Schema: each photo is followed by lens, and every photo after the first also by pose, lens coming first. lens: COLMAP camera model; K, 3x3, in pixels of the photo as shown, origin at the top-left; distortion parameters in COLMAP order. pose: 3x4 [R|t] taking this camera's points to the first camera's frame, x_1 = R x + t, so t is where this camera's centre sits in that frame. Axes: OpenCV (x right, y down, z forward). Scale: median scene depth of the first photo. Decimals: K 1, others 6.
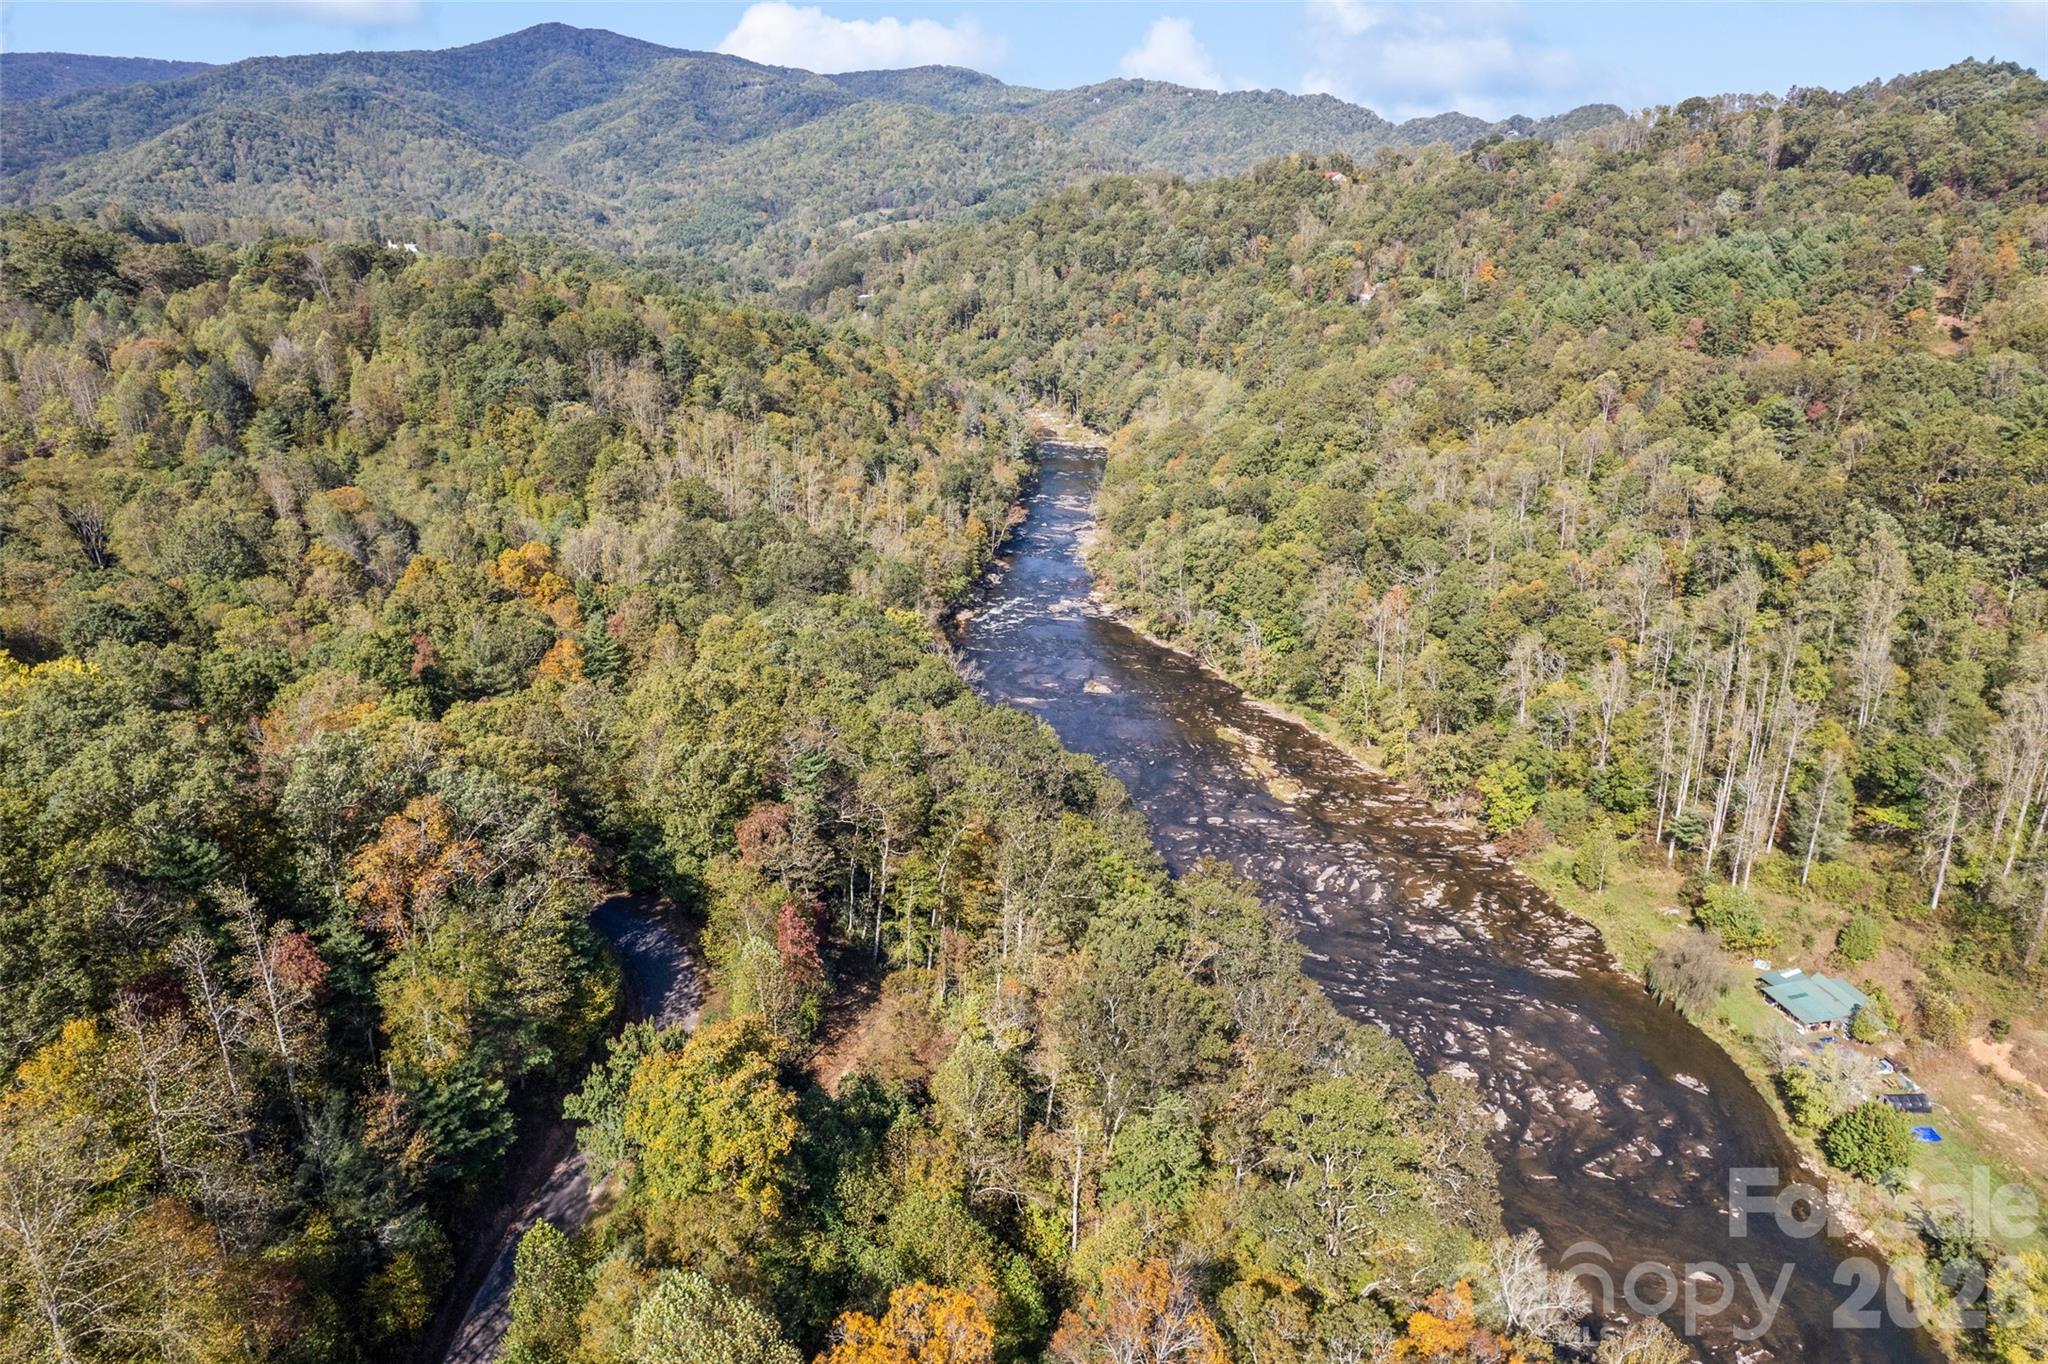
lens RADIAL K [[1313.1, 0, 1024.0], [0, 1313.1, 682.0], [0, 0, 1]] dist [-0.066444, 0.065212]
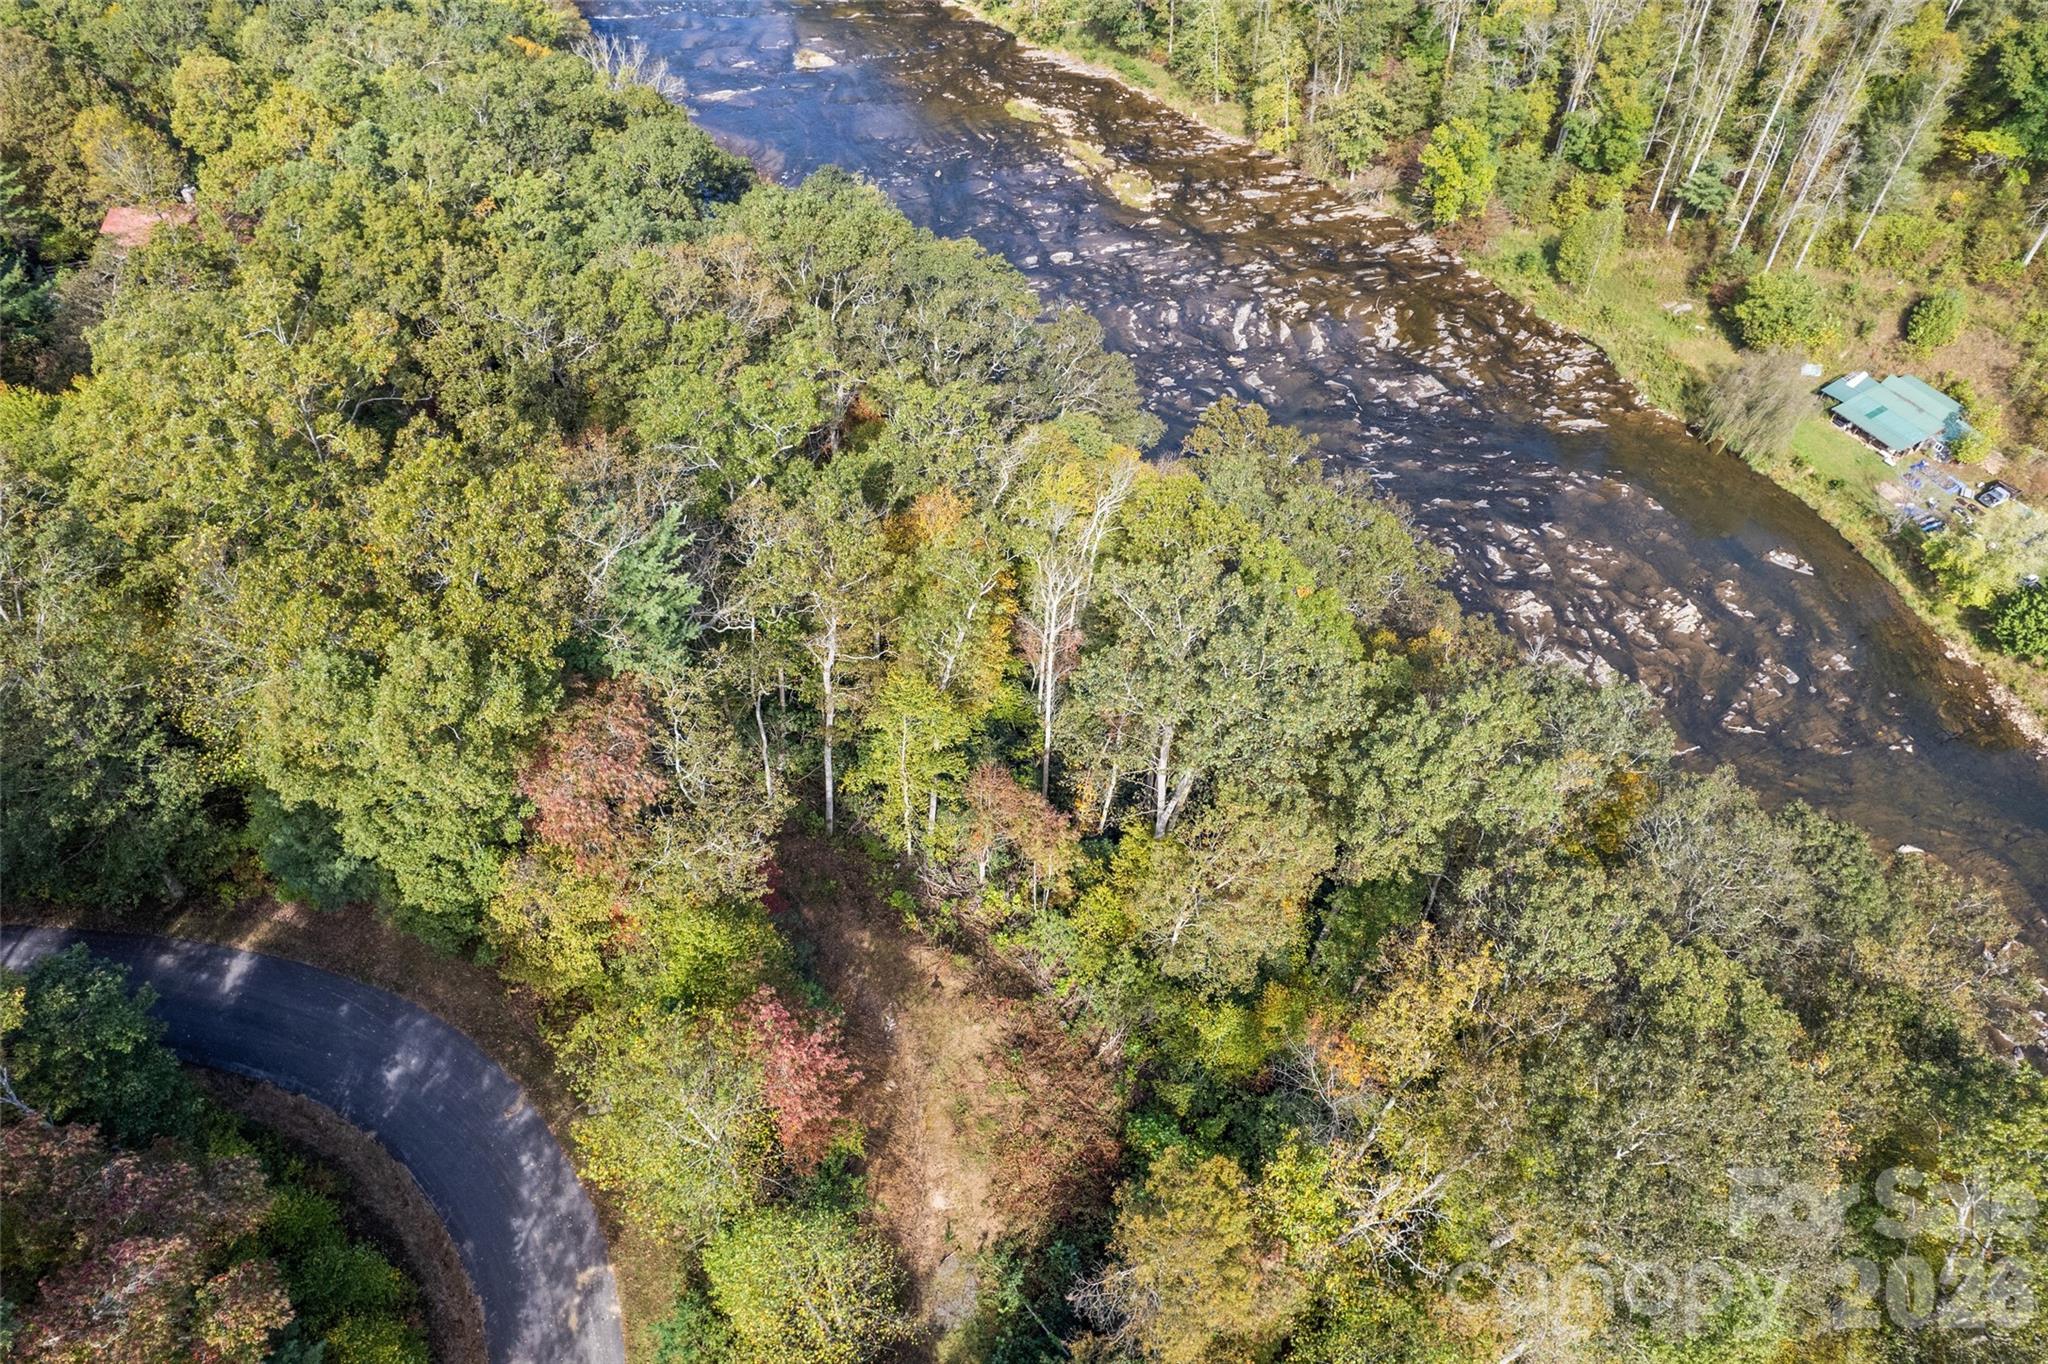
lens RADIAL K [[1313.3, 0, 1023.7], [0, 1313.3, 690.7], [0, 0, 1]] dist [-0.082391, 0.075080]
pose [[0.949459, -0.240663, 0.201517, -0.072754], [0.112675, 0.860517, 0.496804, -0.044924], [-0.292971, -0.448989, 0.844142, 0.307140]]
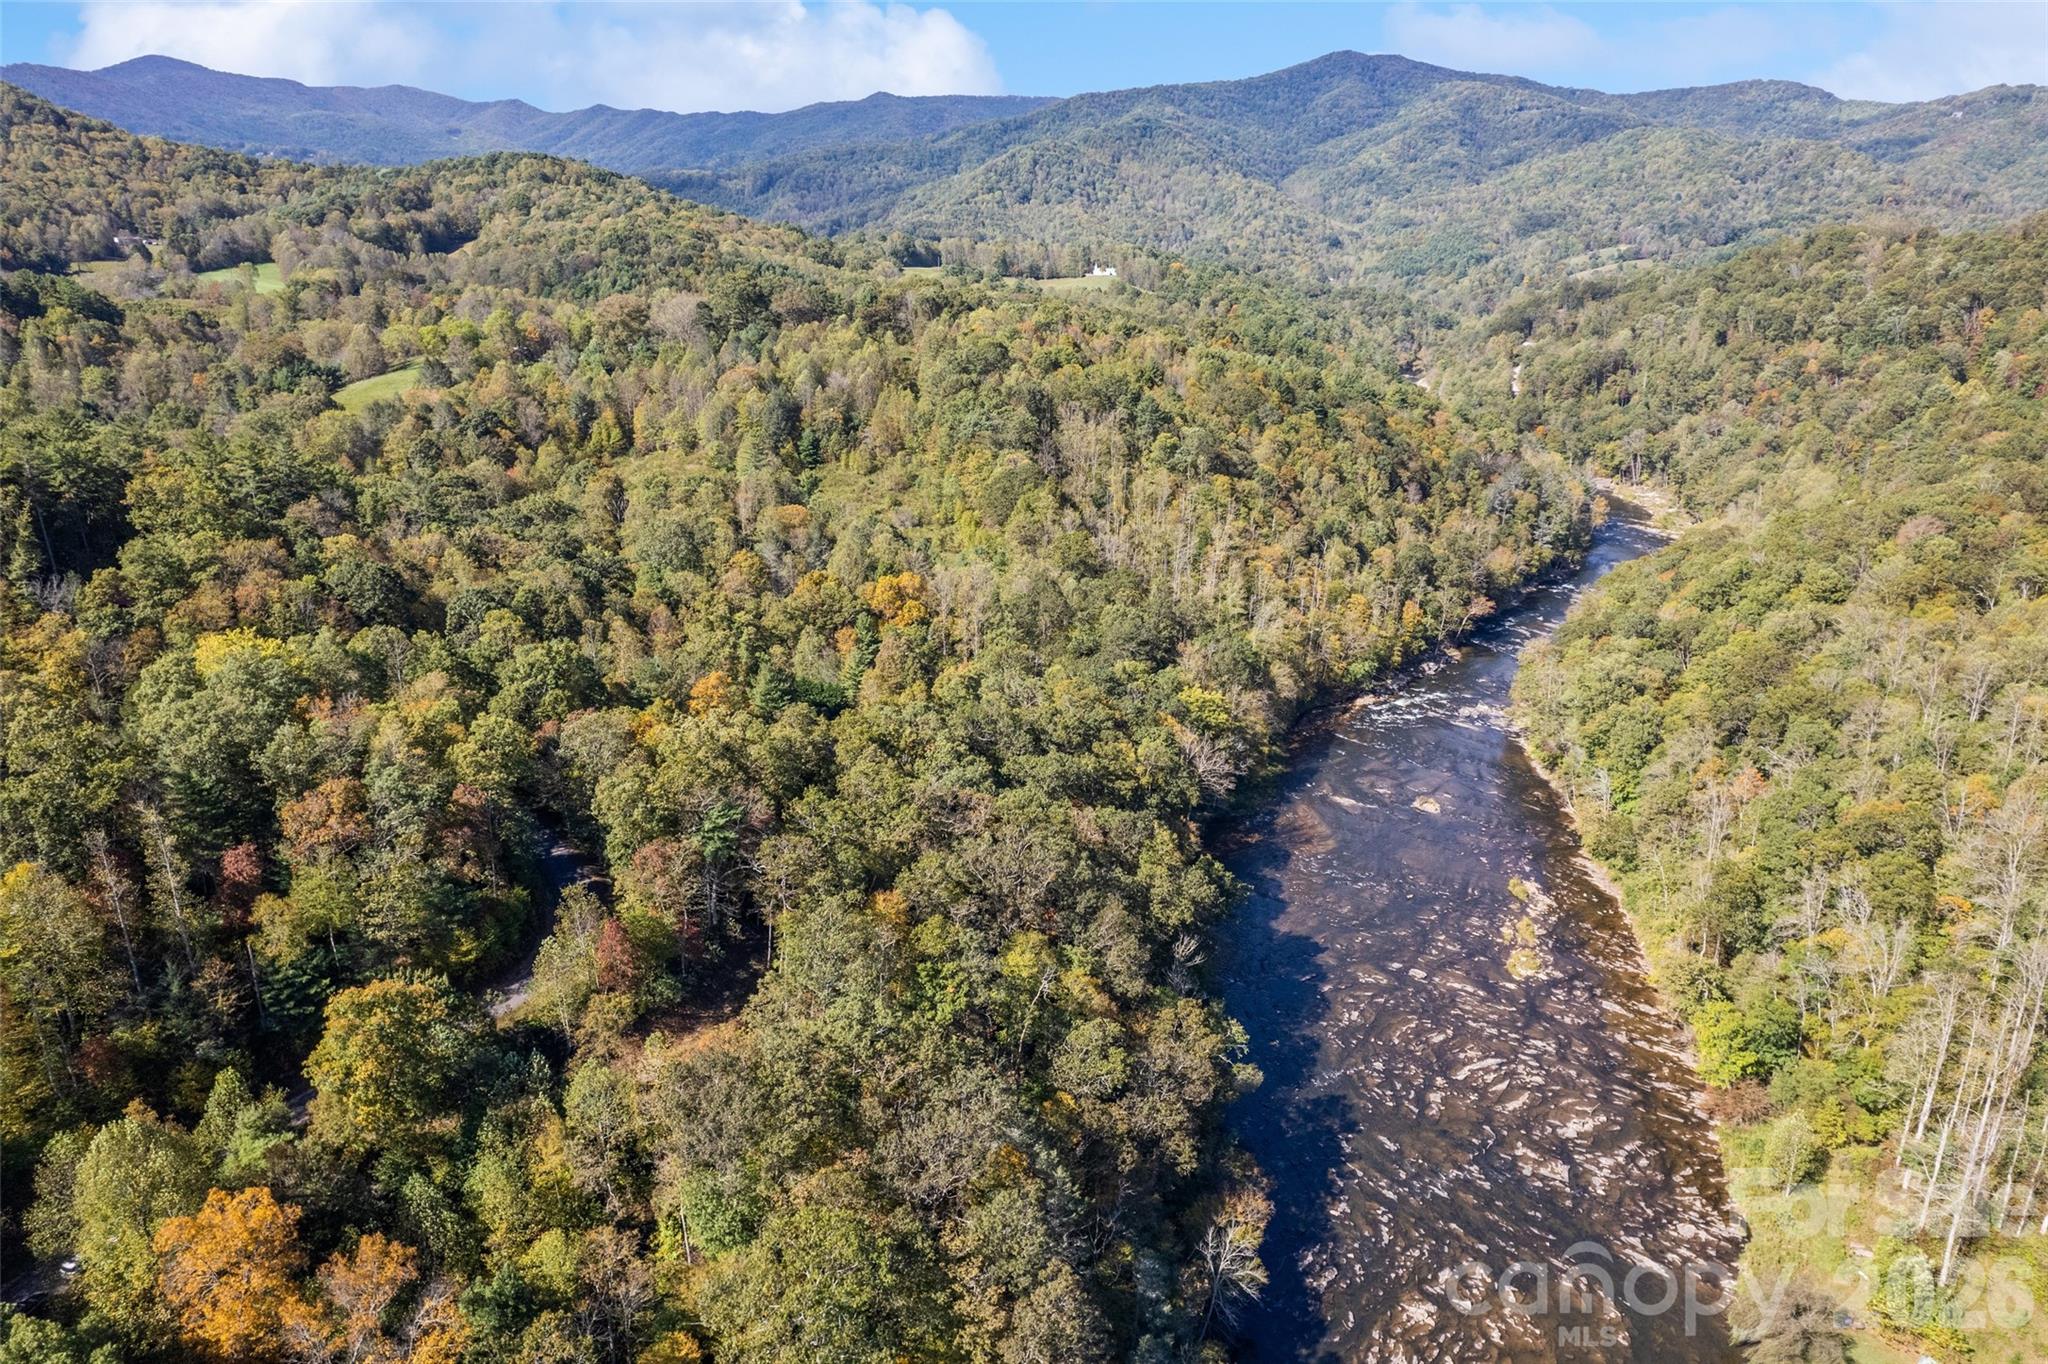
lens RADIAL K [[1313.3, 0, 1023.7], [0, 1313.3, 690.7], [0, 0, 1]] dist [-0.082391, 0.075080]
pose [[0.849828, 0.189894, -0.491663, 0.328128], [-0.192295, 0.980248, 0.046221, -0.082358], [0.490729, 0.055264, 0.869558, 0.038846]]
